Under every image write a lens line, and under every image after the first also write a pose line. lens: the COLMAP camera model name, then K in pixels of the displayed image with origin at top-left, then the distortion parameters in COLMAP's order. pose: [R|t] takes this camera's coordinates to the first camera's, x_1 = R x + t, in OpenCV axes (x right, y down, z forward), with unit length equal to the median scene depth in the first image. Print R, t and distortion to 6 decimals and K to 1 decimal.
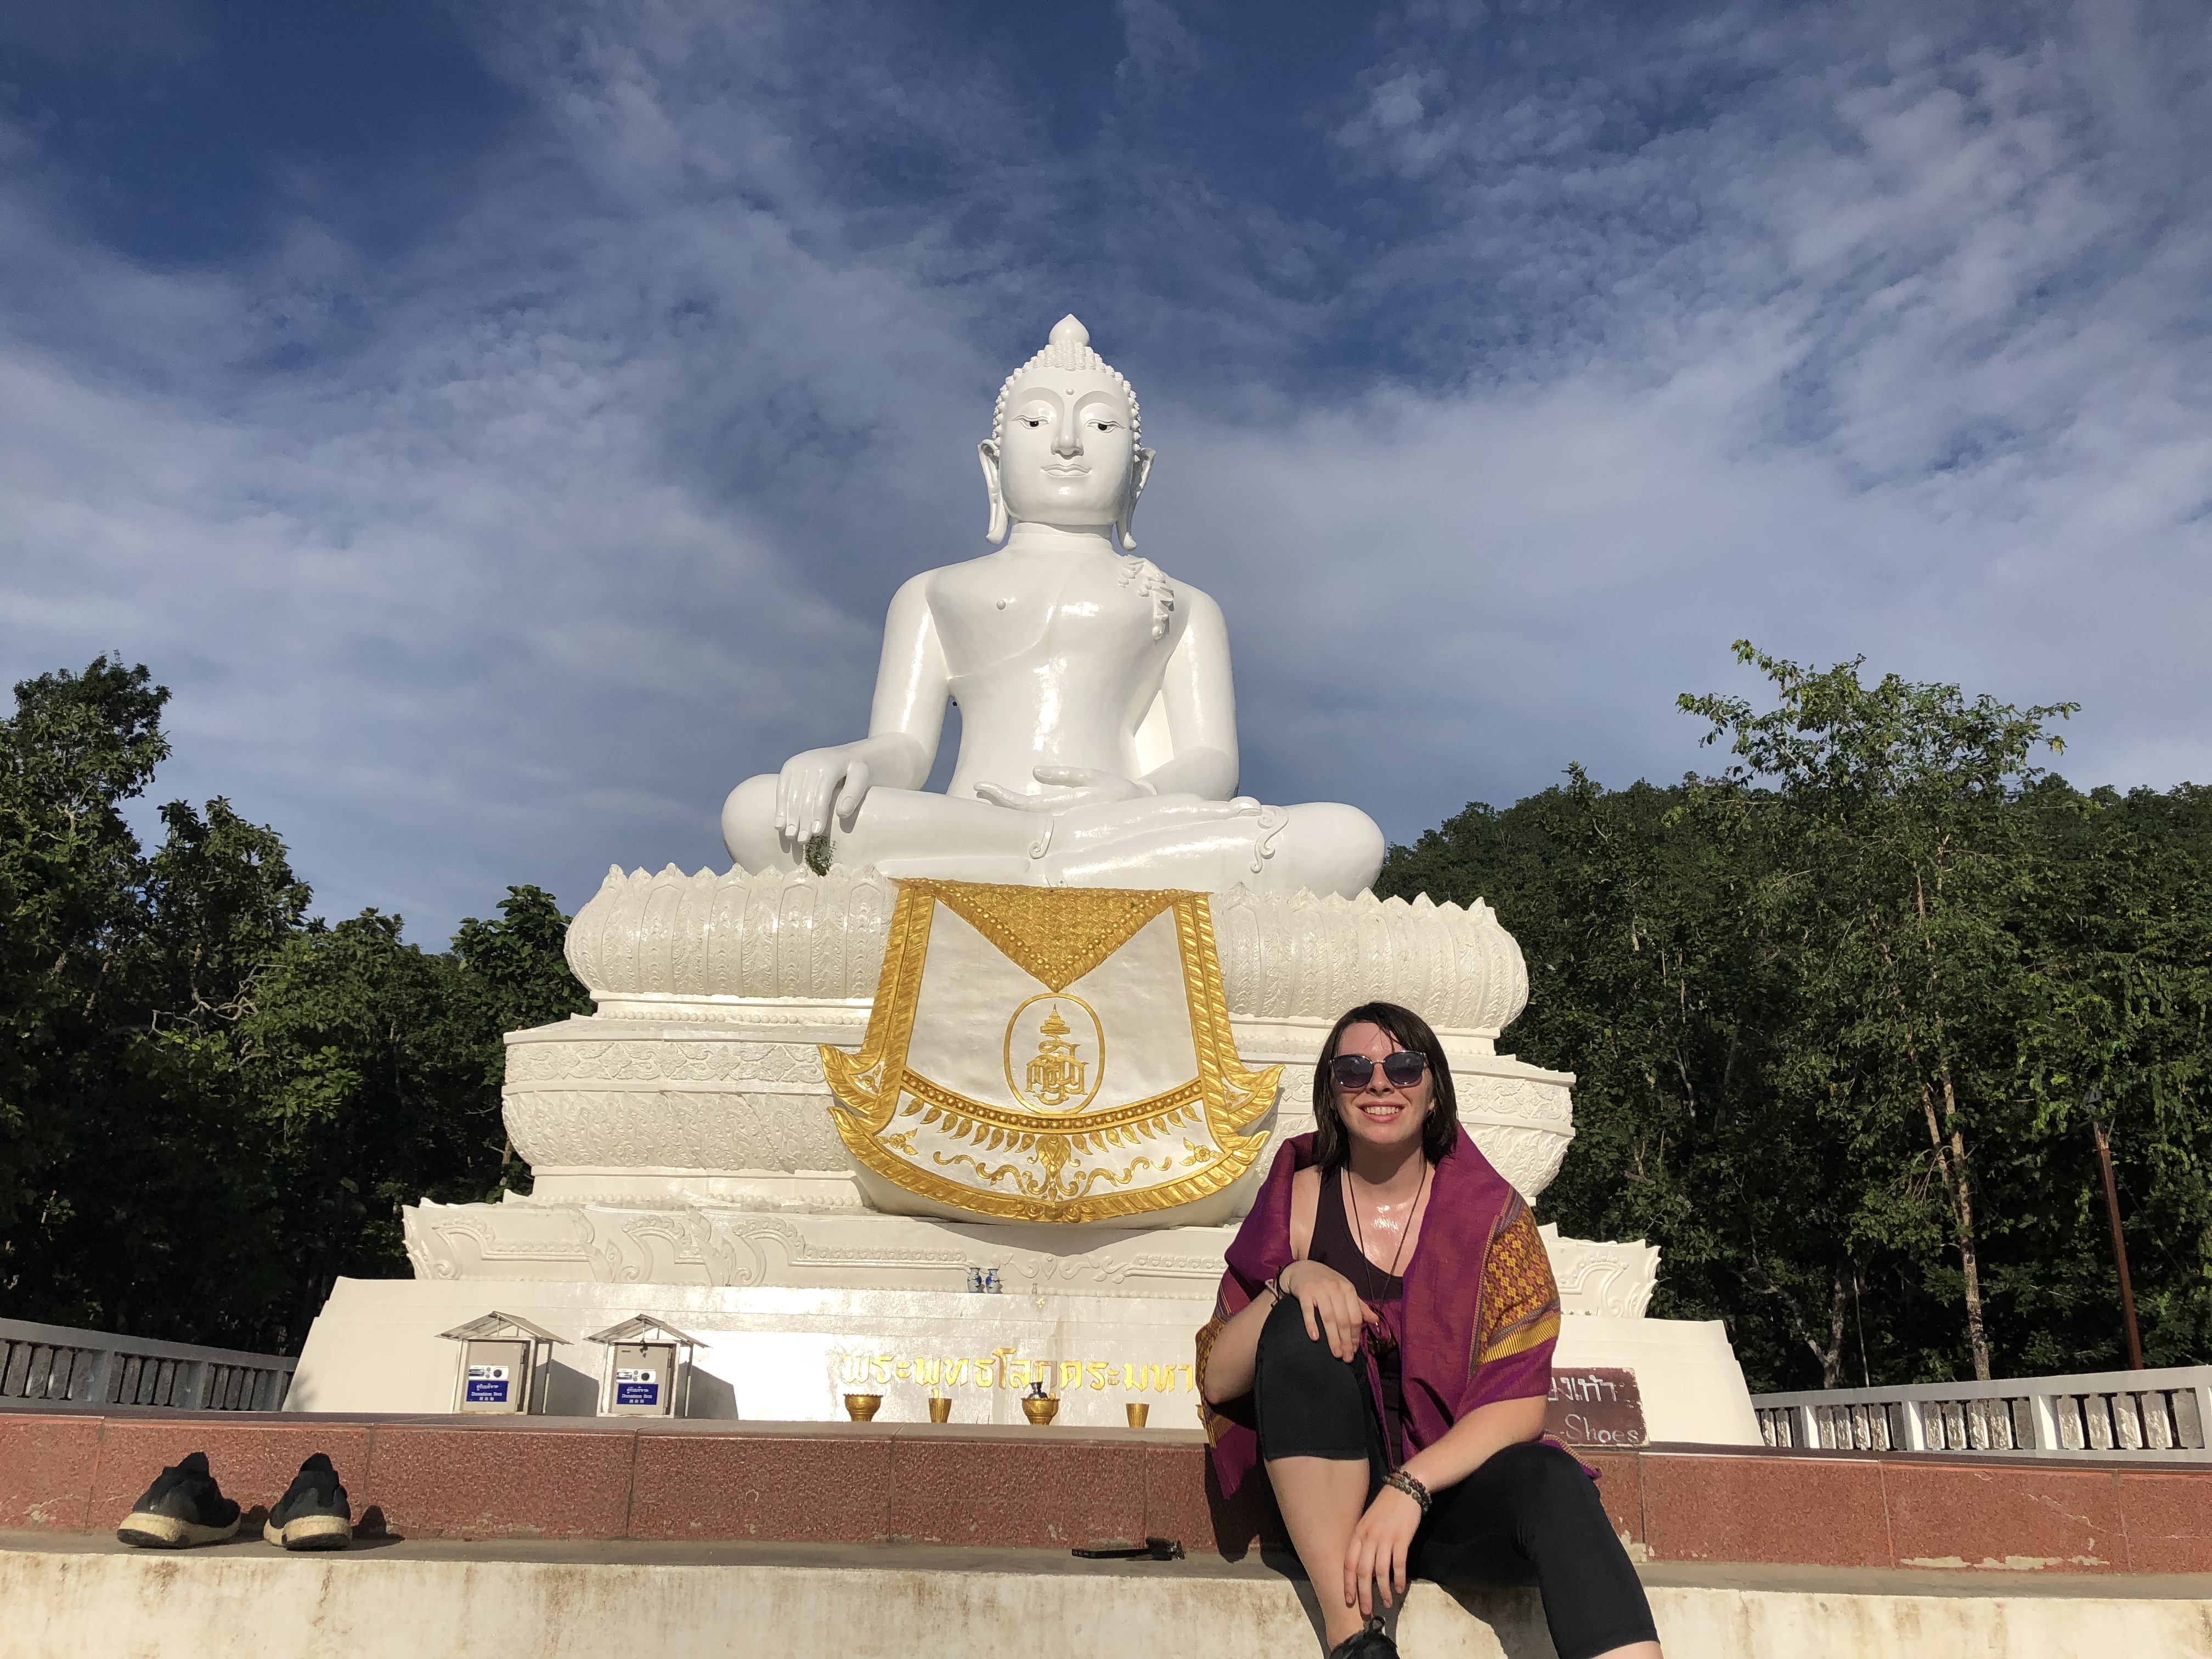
lens RADIAL K [[1833.7, 0, 1116.6], [0, 1833.7, 777.7], [0, 0, 1]] dist [0.062259, -0.116617]
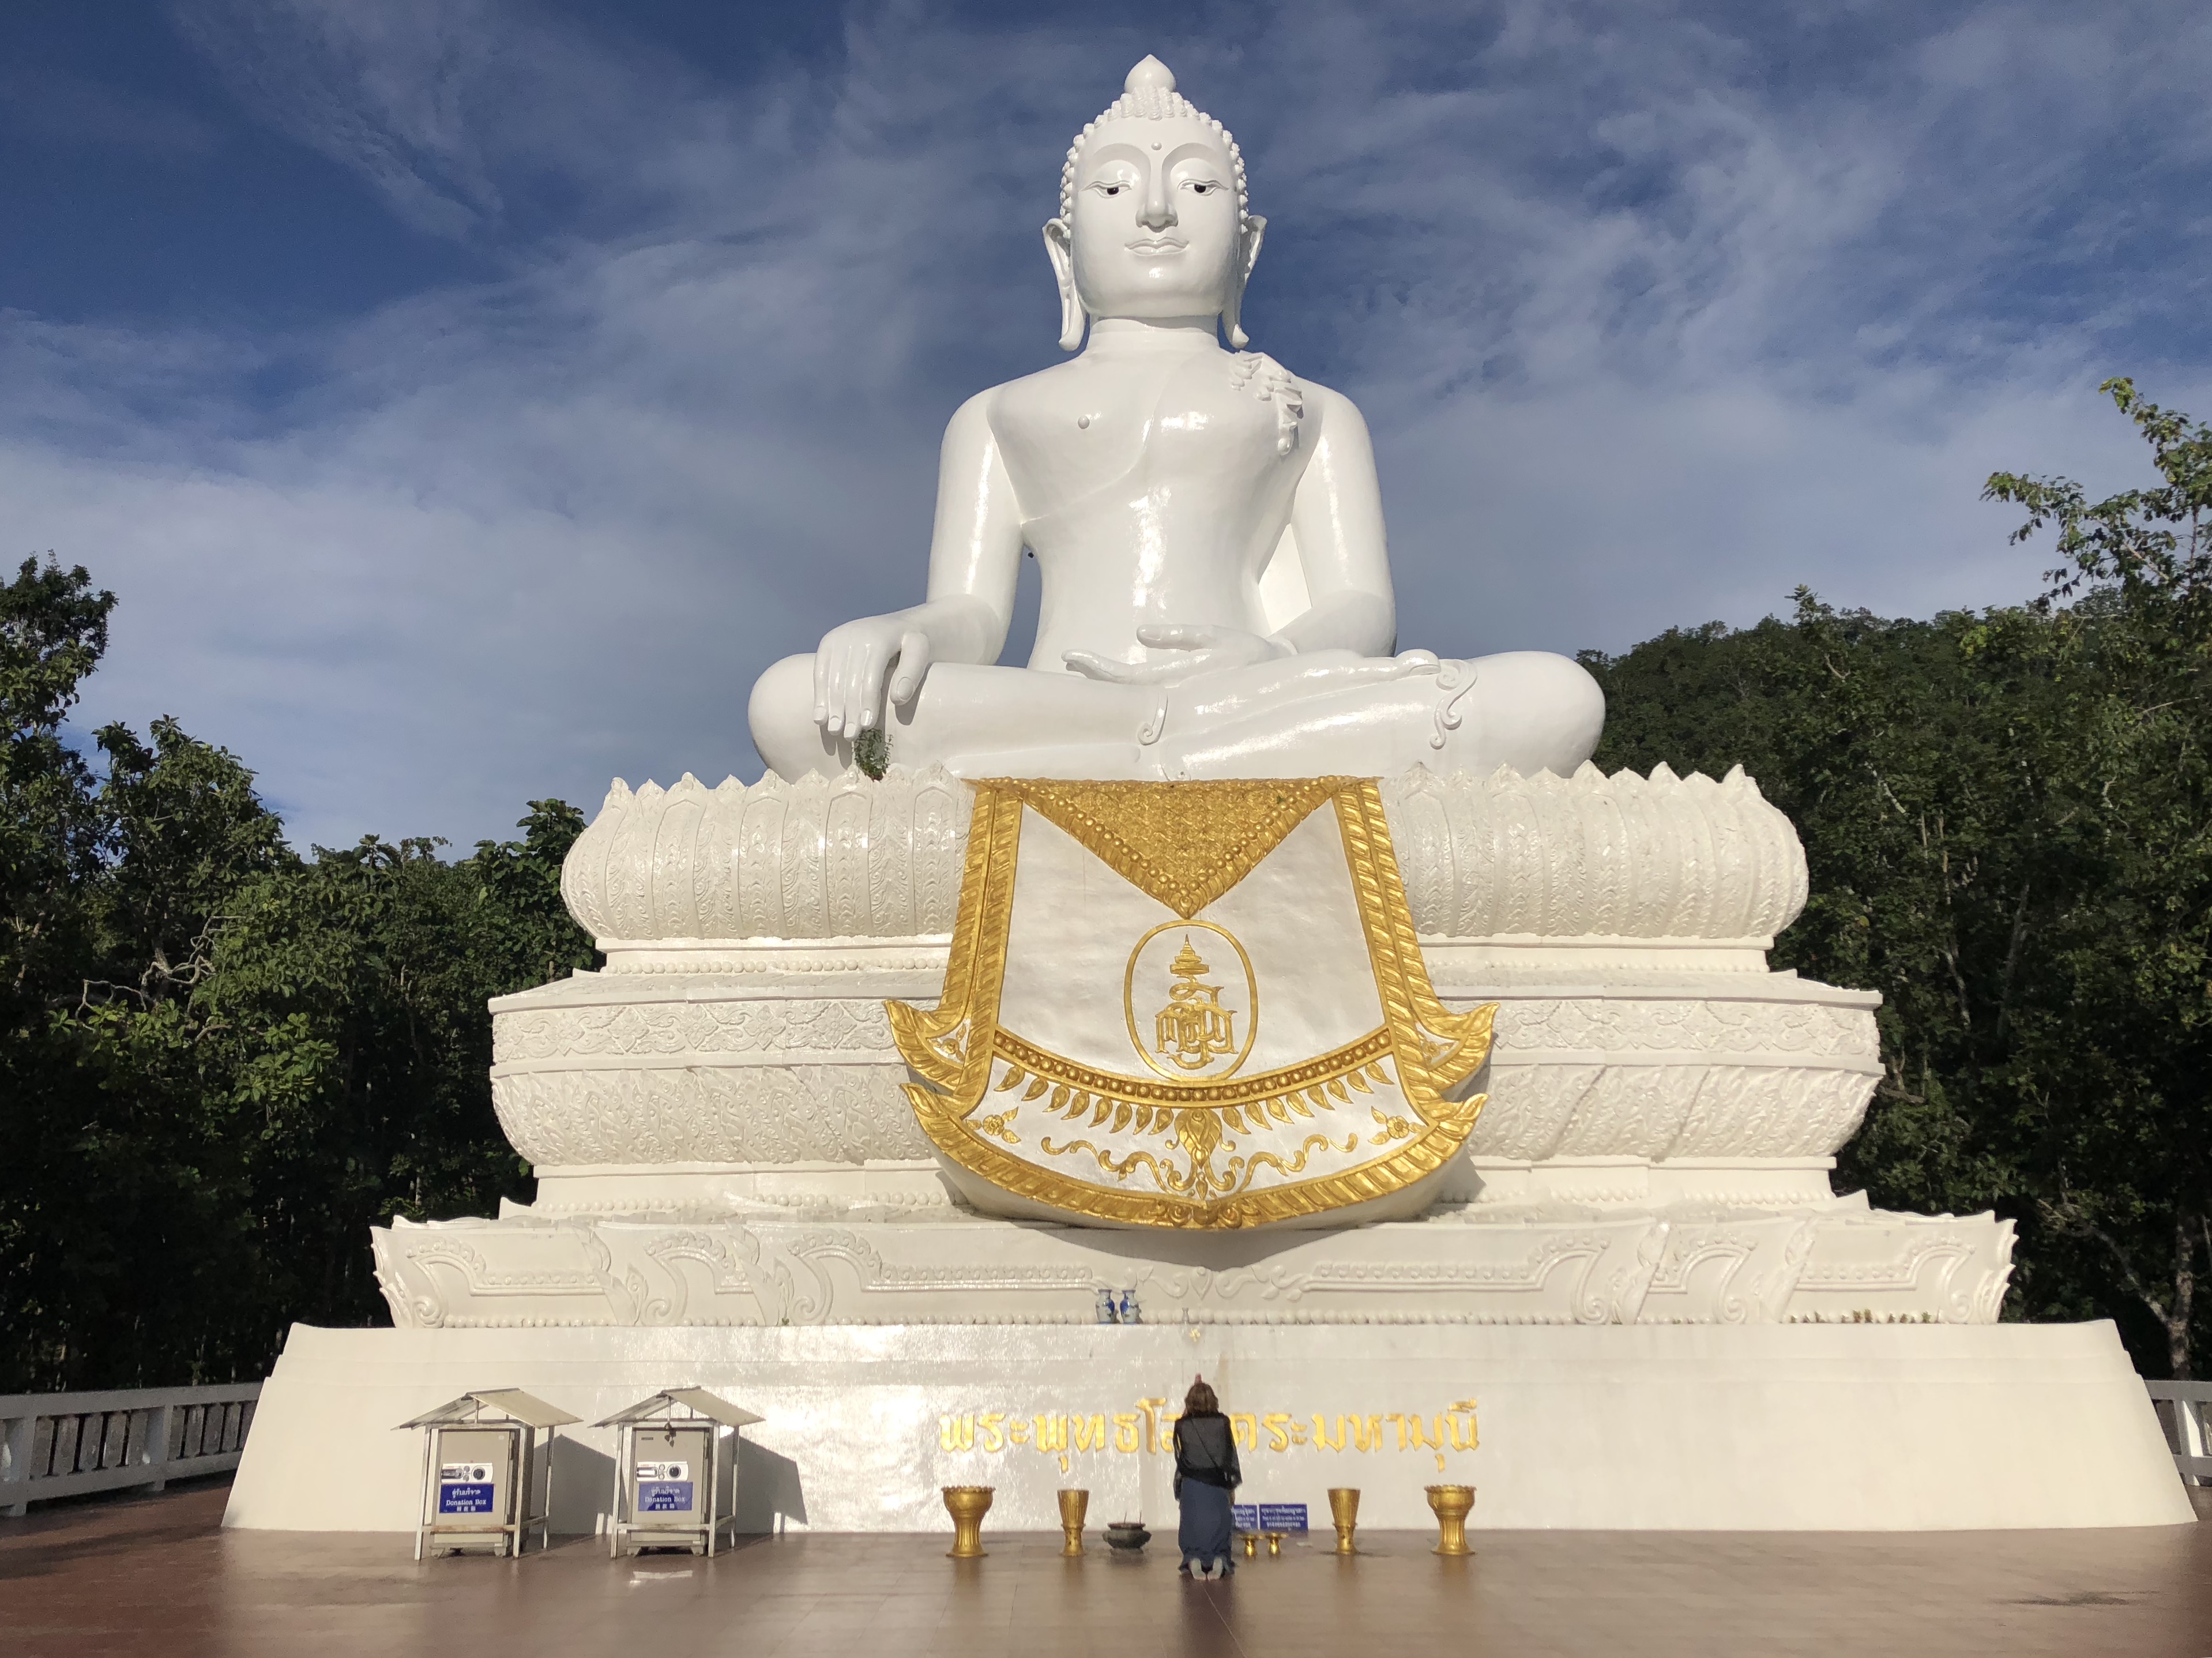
lens RADIAL K [[1892.1, 0, 1063.2], [0, 1892.1, 794.2], [0, 0, 1]] dist [0.082305, -0.104672]
pose [[0.996287, -0.048292, -0.071279, -0.025027], [0.053589, 0.995789, 0.074378, 0.003805], [0.067387, -0.077922, 0.994679, 0.209047]]
